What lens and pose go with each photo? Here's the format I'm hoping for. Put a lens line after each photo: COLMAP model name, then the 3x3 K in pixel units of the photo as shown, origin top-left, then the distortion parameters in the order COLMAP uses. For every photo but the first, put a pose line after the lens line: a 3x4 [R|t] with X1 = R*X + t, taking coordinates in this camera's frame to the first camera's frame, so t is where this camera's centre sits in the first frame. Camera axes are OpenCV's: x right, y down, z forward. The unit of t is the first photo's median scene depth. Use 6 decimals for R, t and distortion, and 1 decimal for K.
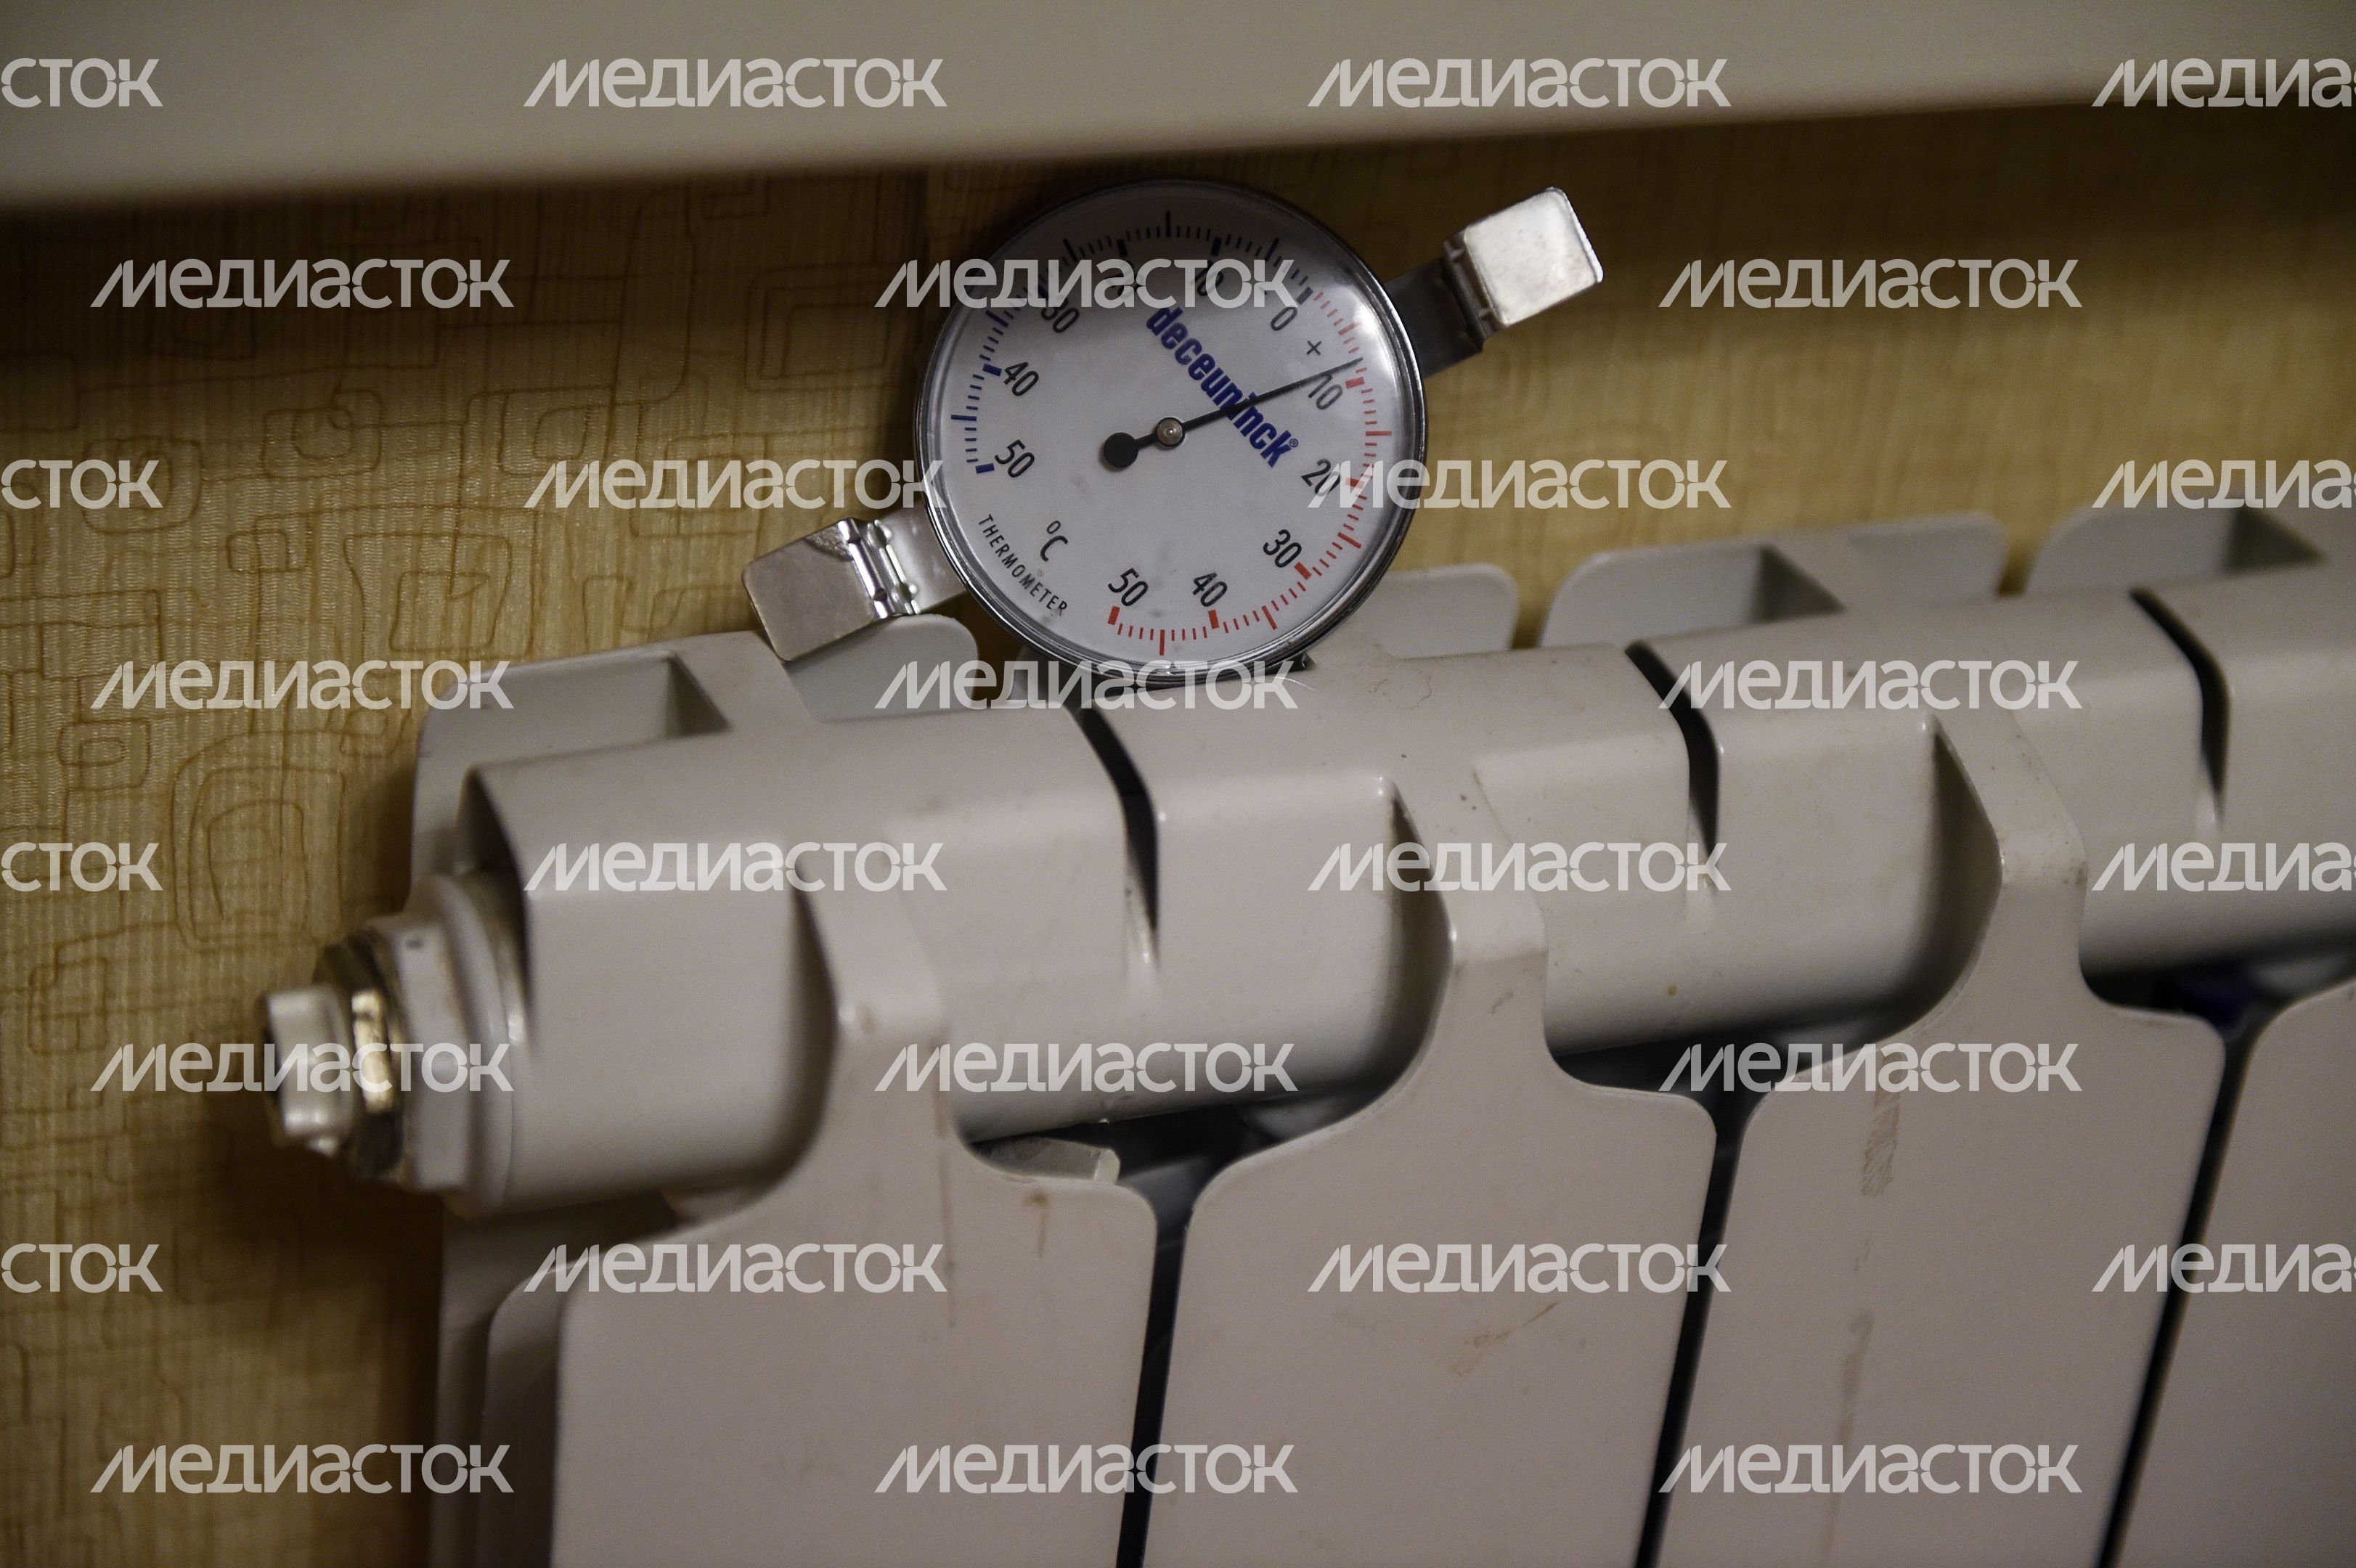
lens RADIAL K [[4761.3, 0, 1180.2], [0, 4761.3, 787.7], [0, 0, 1]] dist [0.247642, 0.000000]
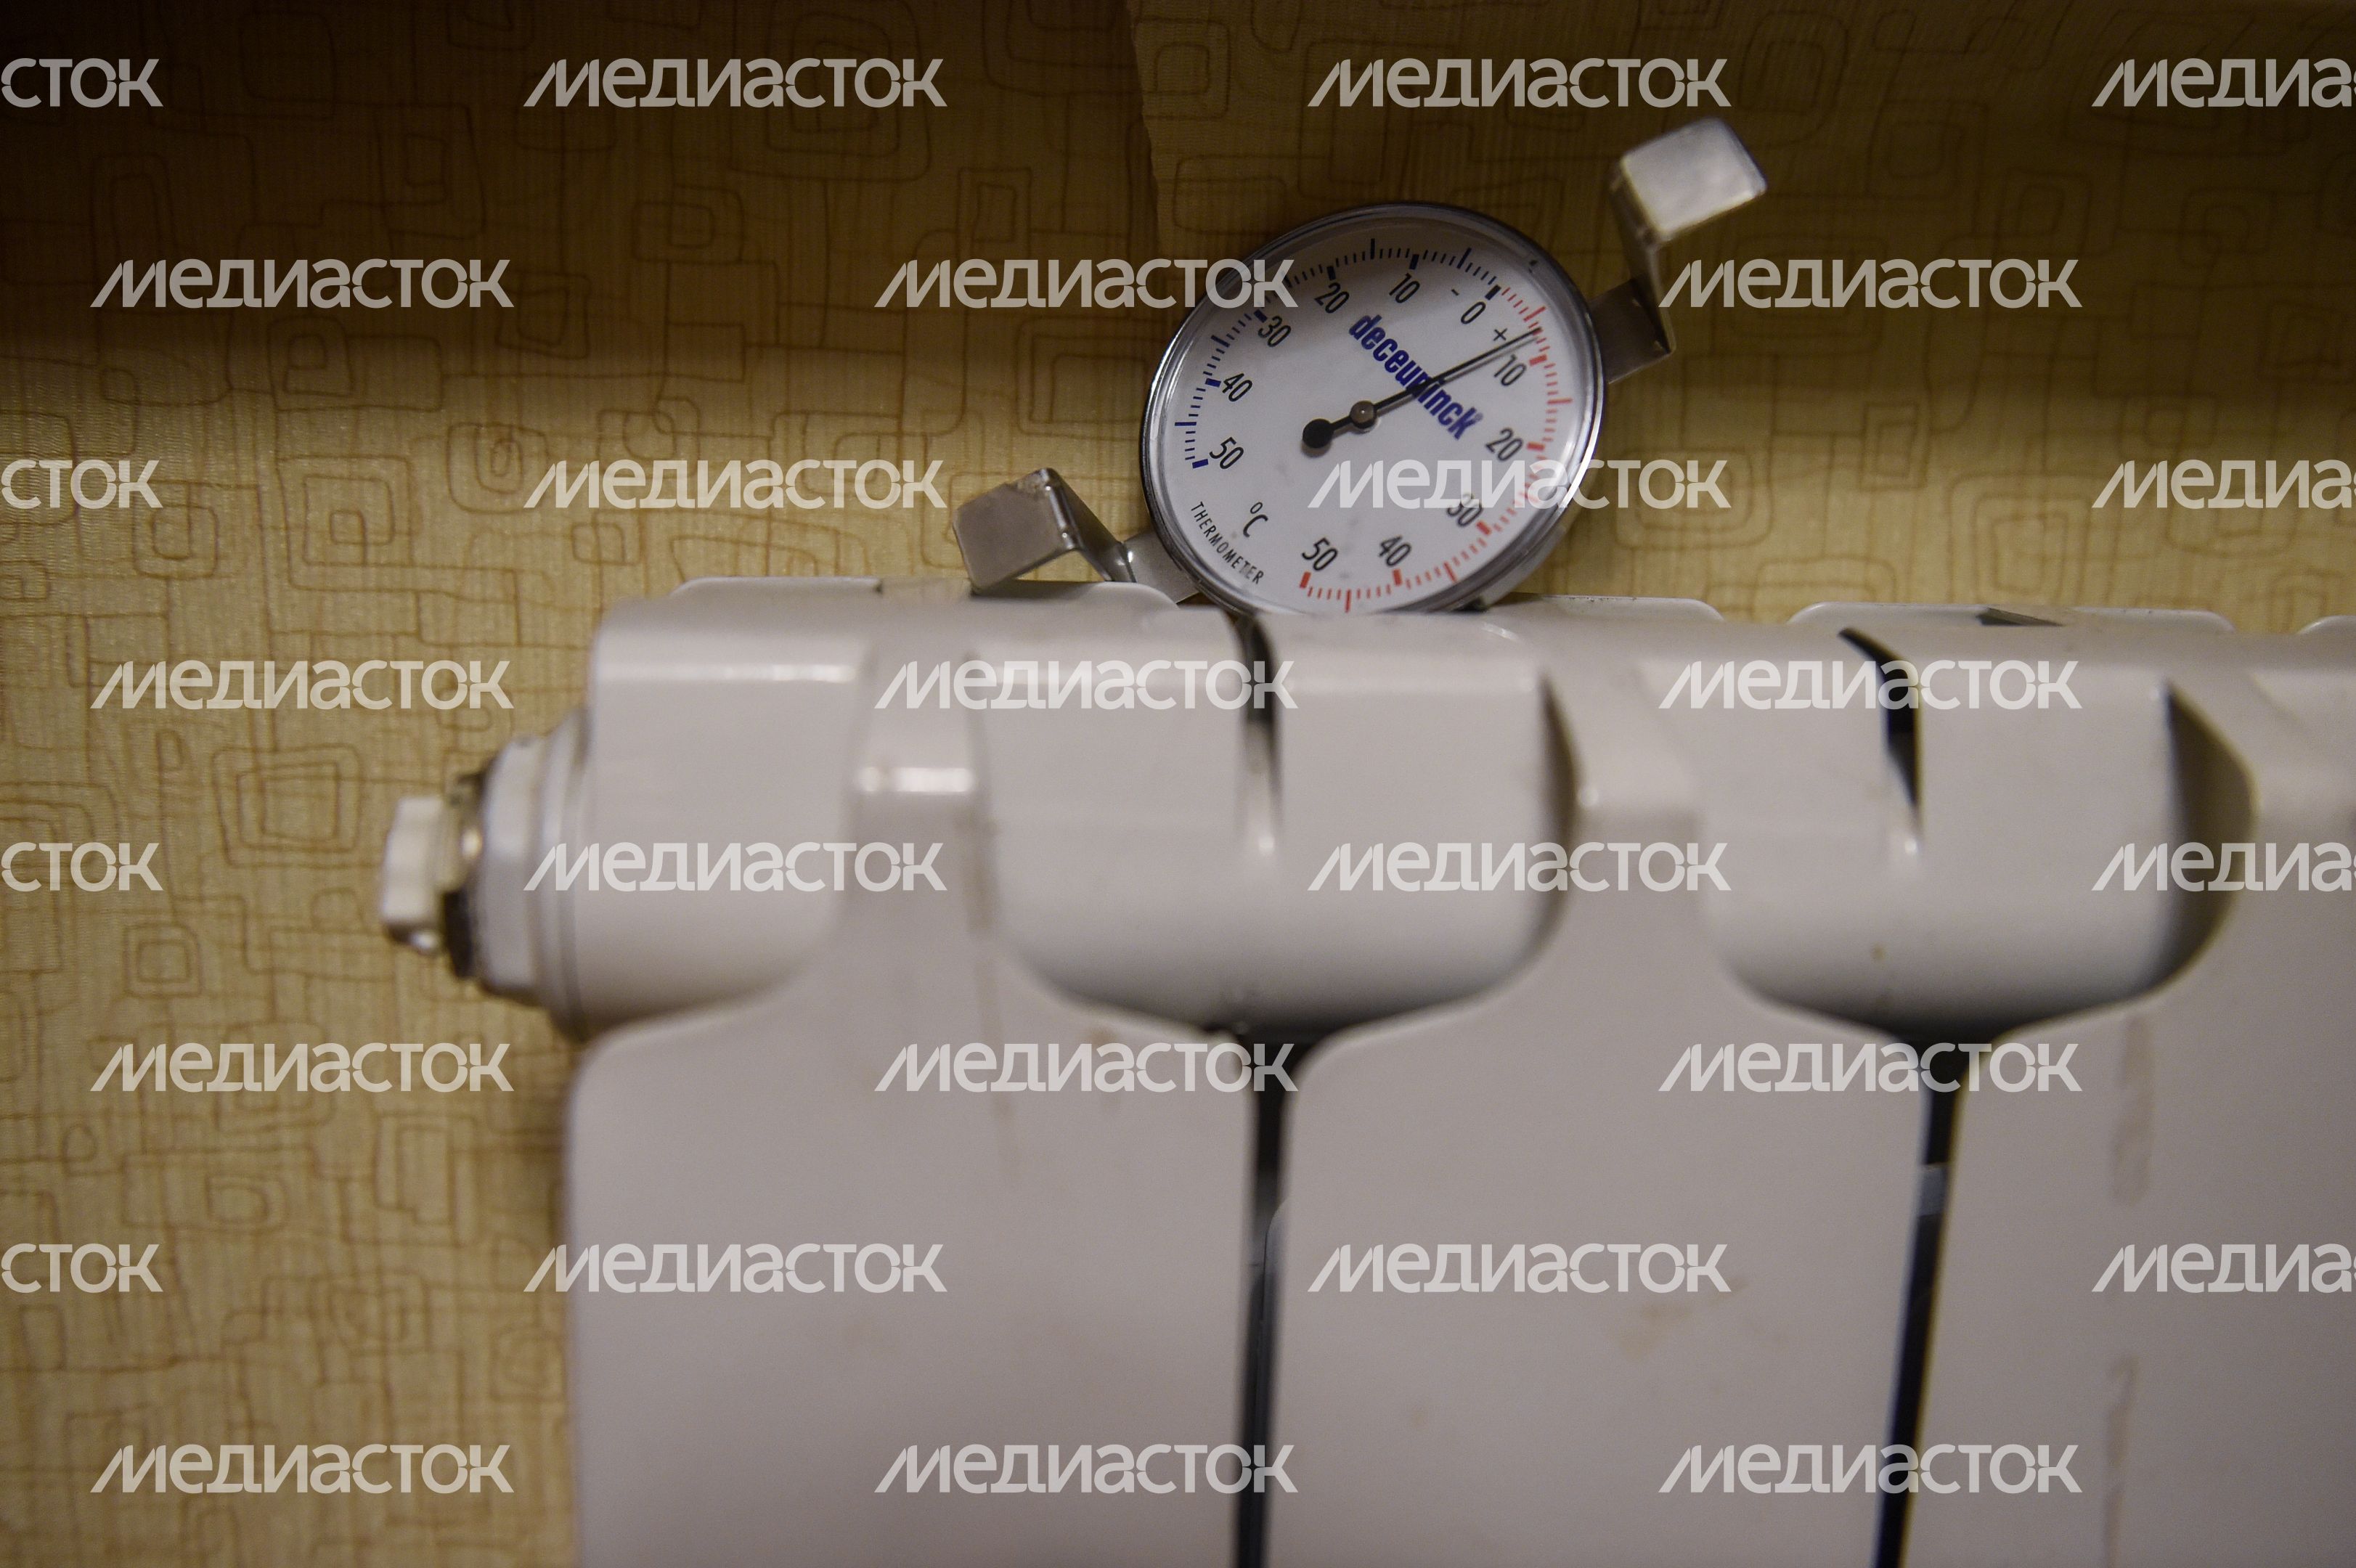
lens RADIAL K [[2040.8, 0, 1181.7], [0, 2040.8, 782.1], [0, 0, 1]] dist [0.003406, -0.004833]
pose [[0.950791, -0.016250, -0.309406, 0.099682], [-0.088145, 0.943172, -0.320401, 0.154022], [0.297030, 0.331907, 0.895327, 0.603963]]
